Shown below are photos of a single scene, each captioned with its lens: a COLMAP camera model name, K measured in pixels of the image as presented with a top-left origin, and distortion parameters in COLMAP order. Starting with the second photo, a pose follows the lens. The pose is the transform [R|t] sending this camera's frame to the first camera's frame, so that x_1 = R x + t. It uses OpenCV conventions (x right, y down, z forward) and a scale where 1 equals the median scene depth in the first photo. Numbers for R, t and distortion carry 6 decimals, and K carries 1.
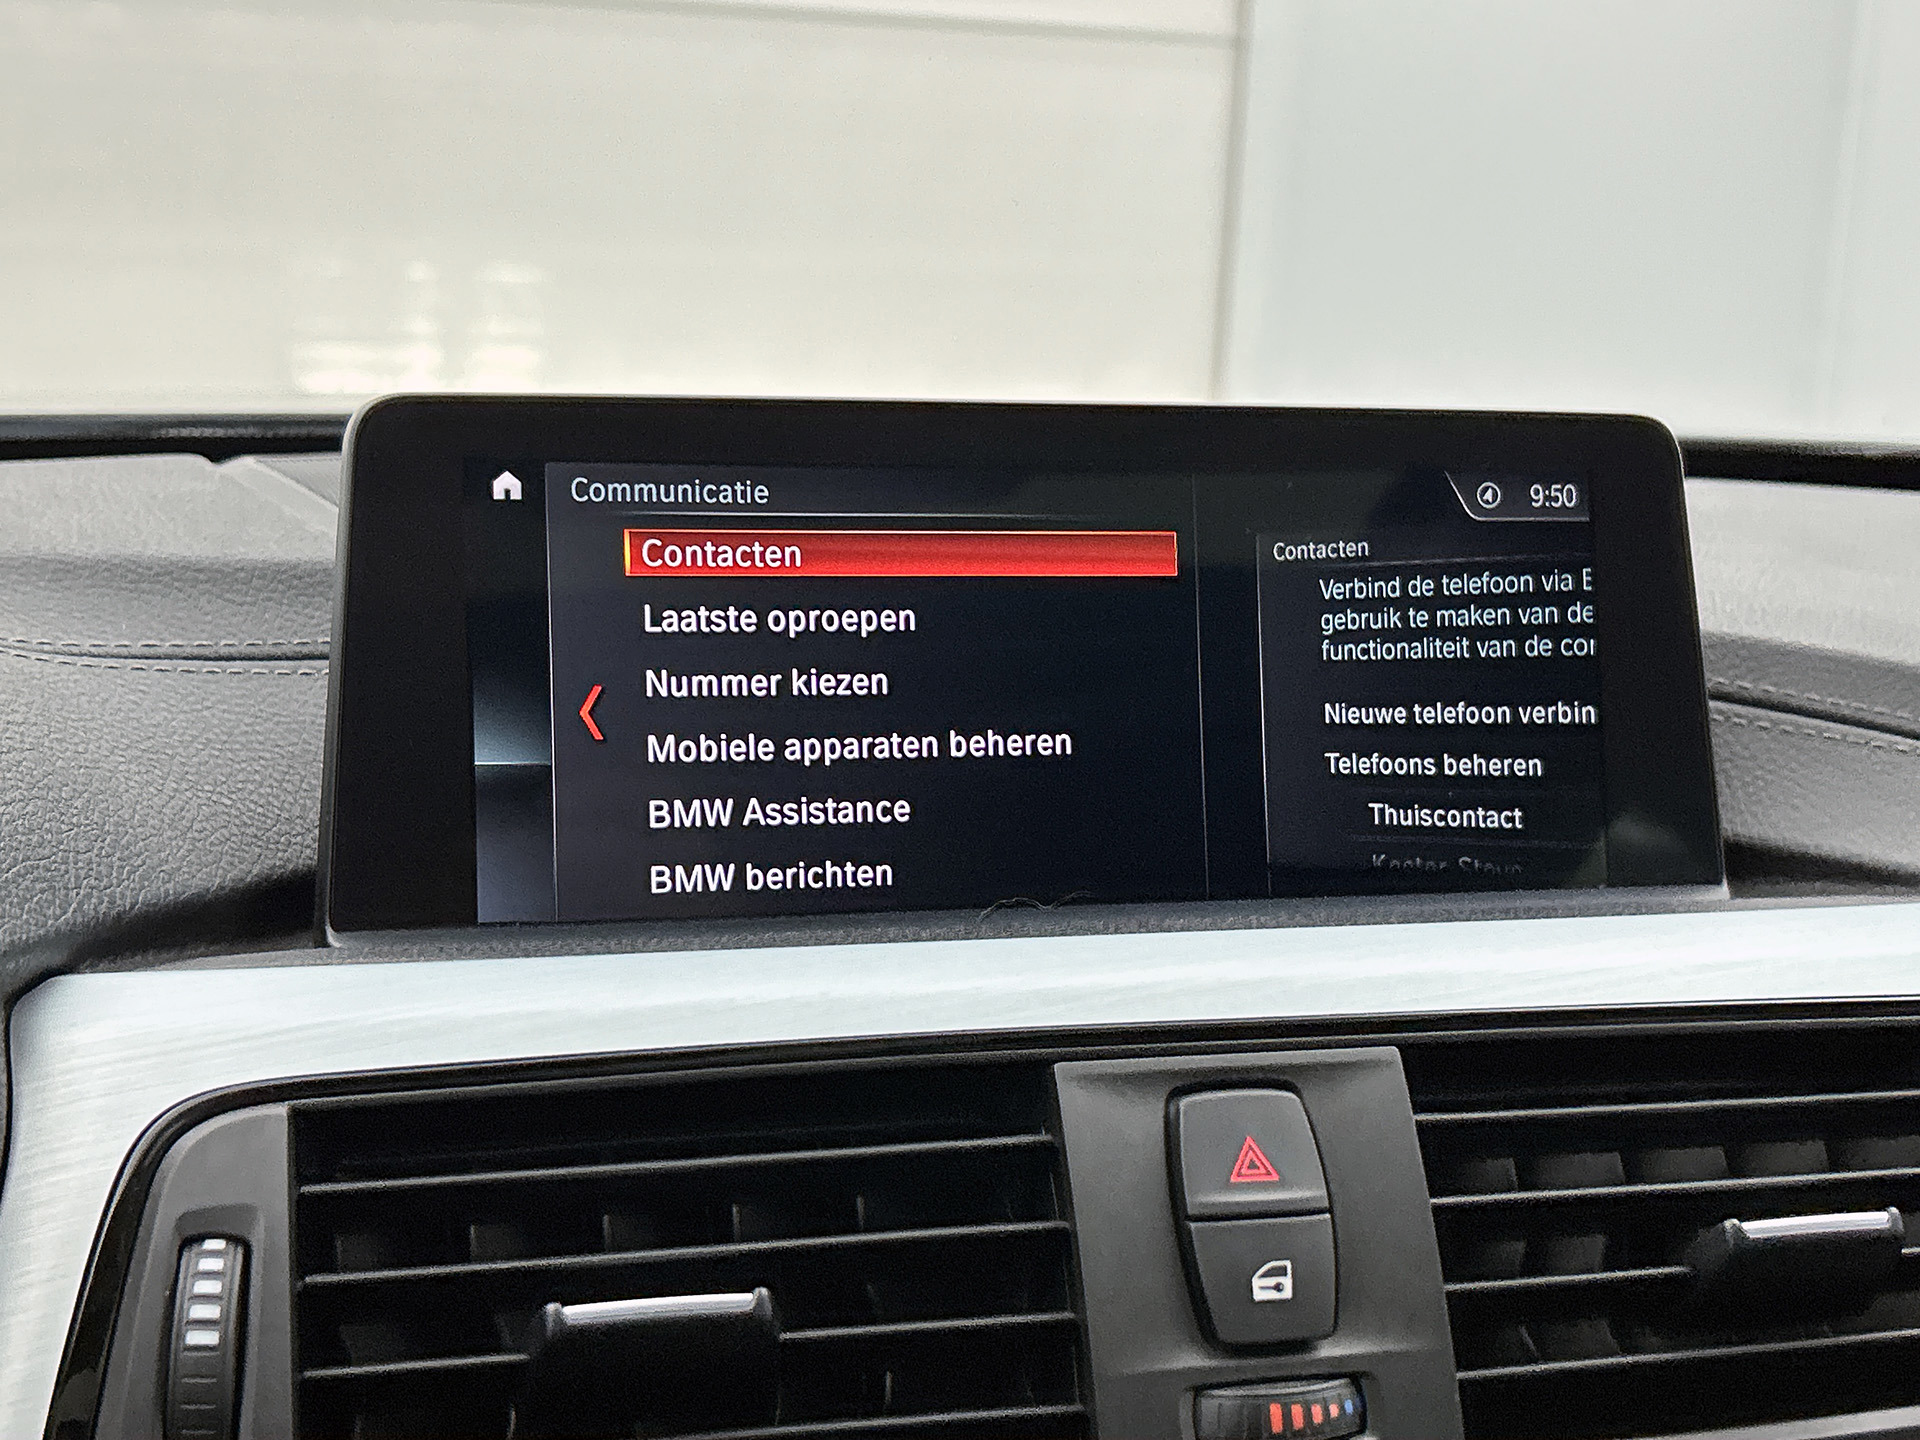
lens RADIAL K [[2549.6, 0, 959.5], [0, 2549.6, 711.3], [0, 0, 1]] dist [0.026992, 0.000000]
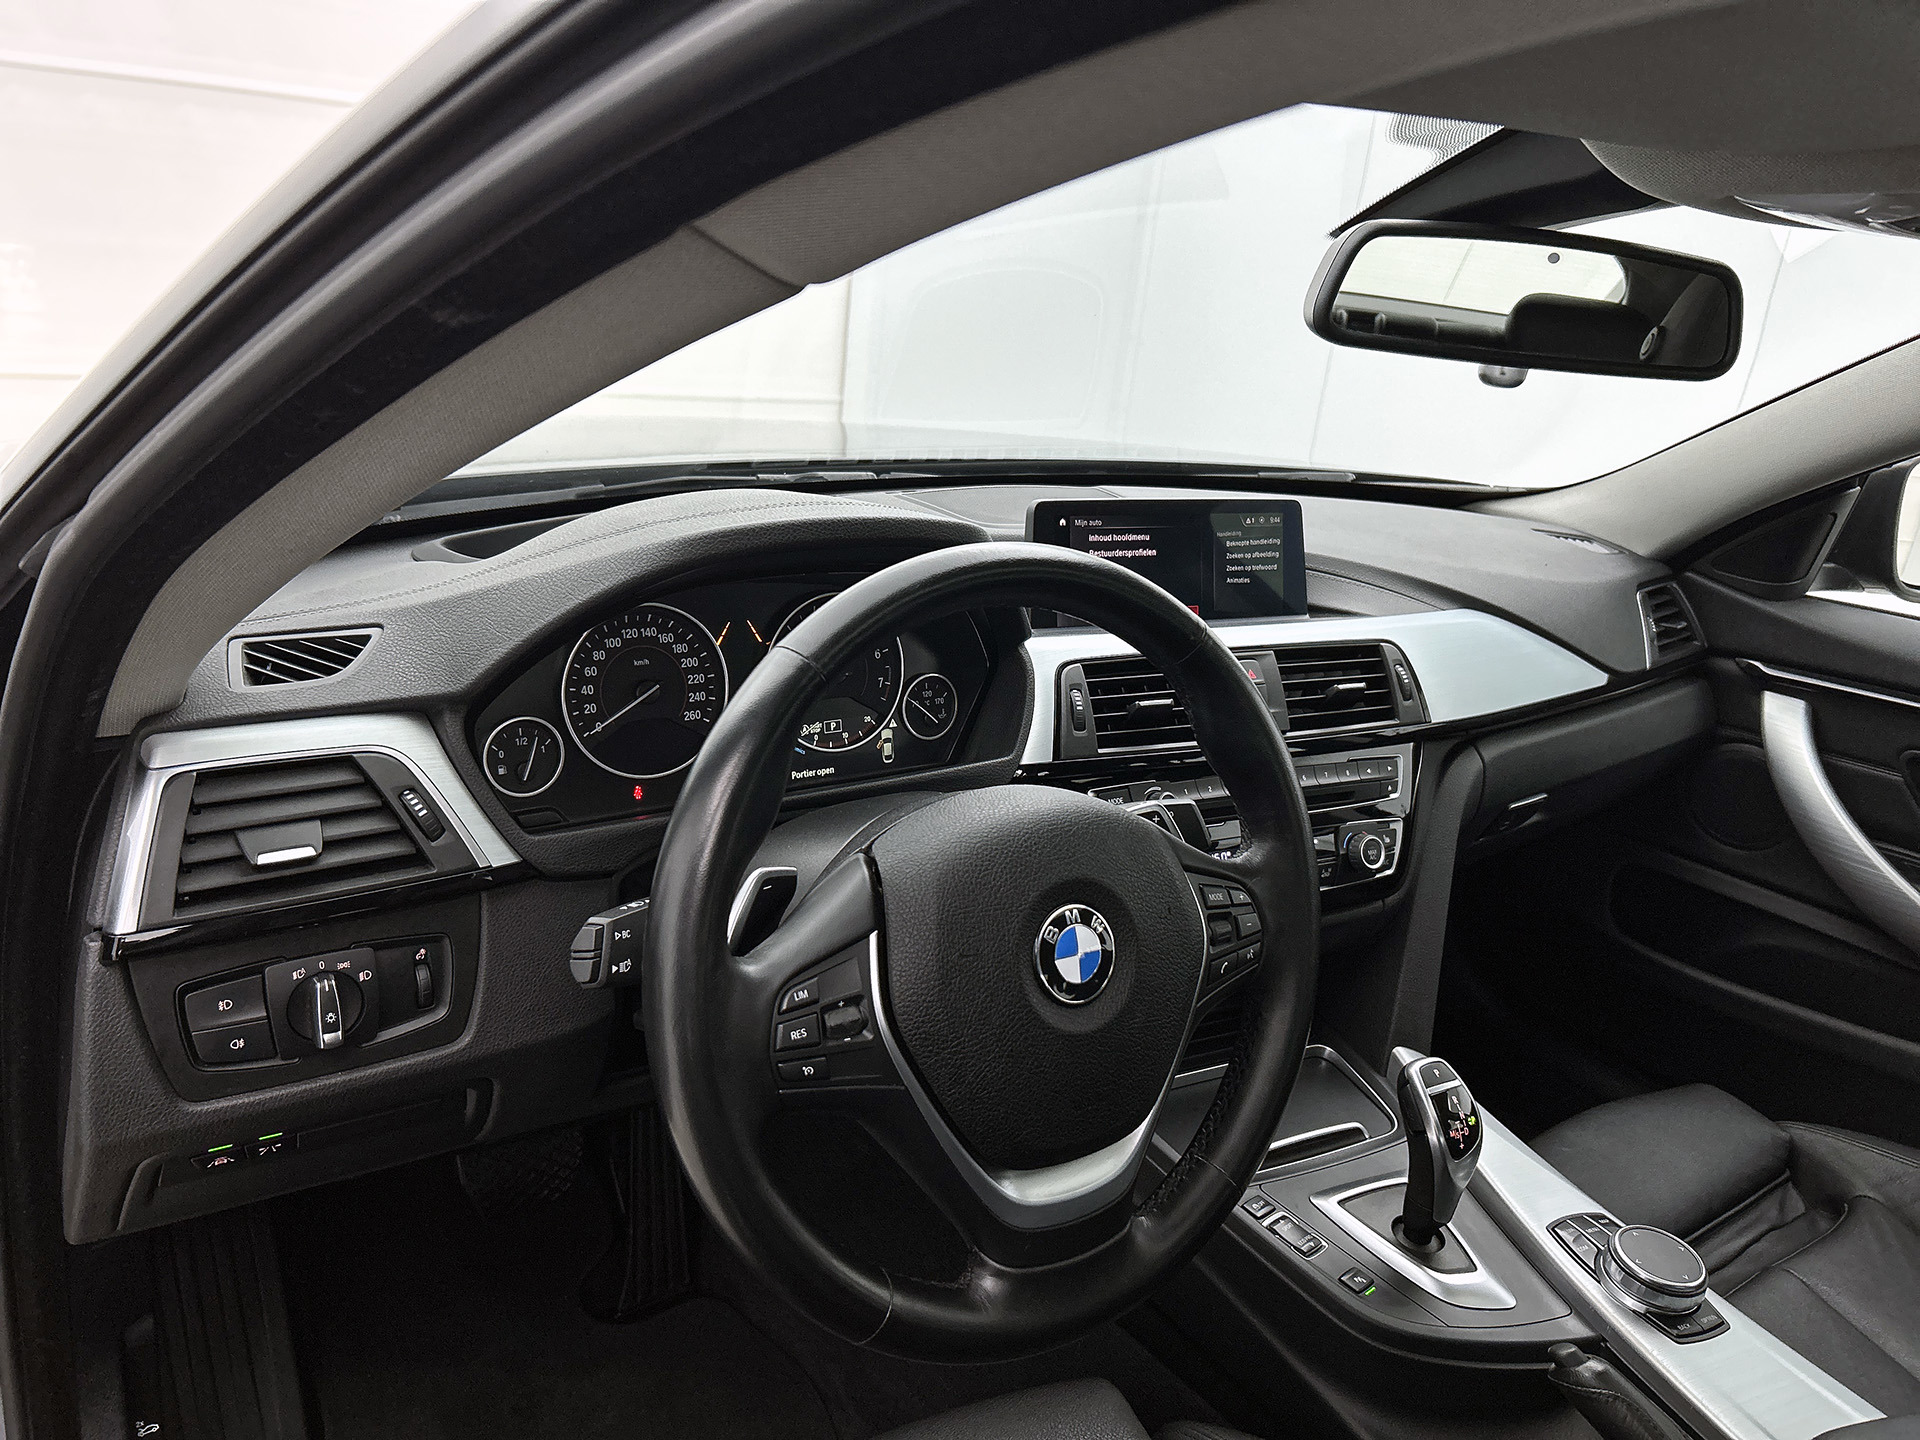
lens RADIAL K [[1455.3, 0, 970.5], [0, 1455.3, 741.8], [0, 0, 1]] dist [0.031678, -0.022101]
pose [[0.965468, -0.030115, 0.258777, -1.048155], [-0.010803, 0.987814, 0.155263, -0.111125], [-0.260299, -0.152697, 0.953377, -1.416606]]
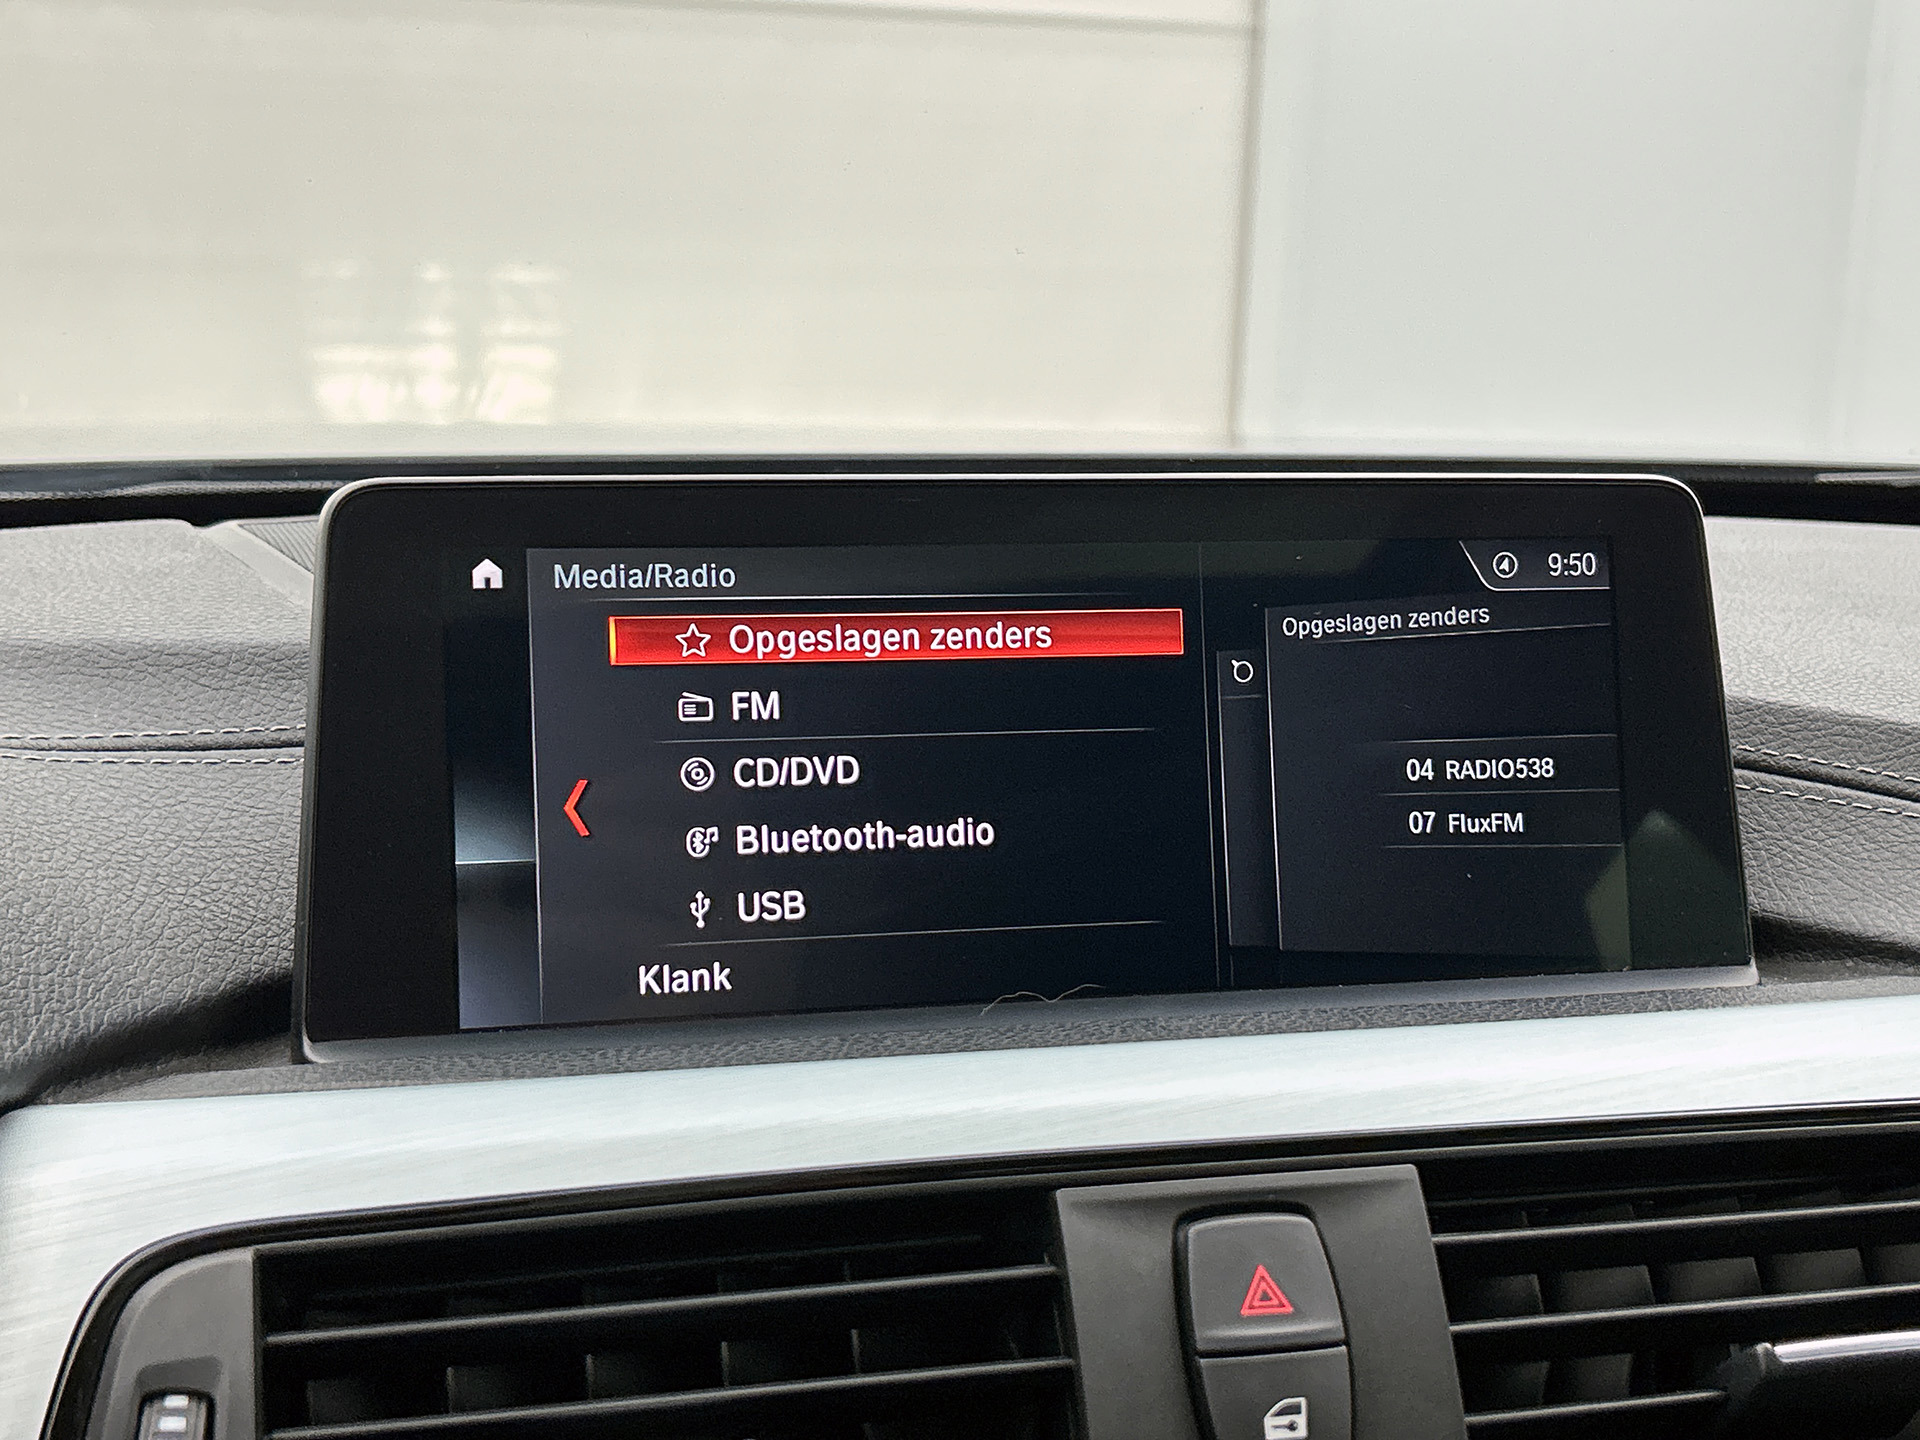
lens RADIAL K [[2549.6, 0, 978.3], [0, 2549.6, 708.4], [0, 0, 1]] dist [0.026992, 0.000000]
pose [[0.999956, -0.009324, -0.001296, 0.010105], [0.009329, 0.999948, 0.004205, -0.044192], [0.001257, -0.004217, 0.999990, 0.039095]]
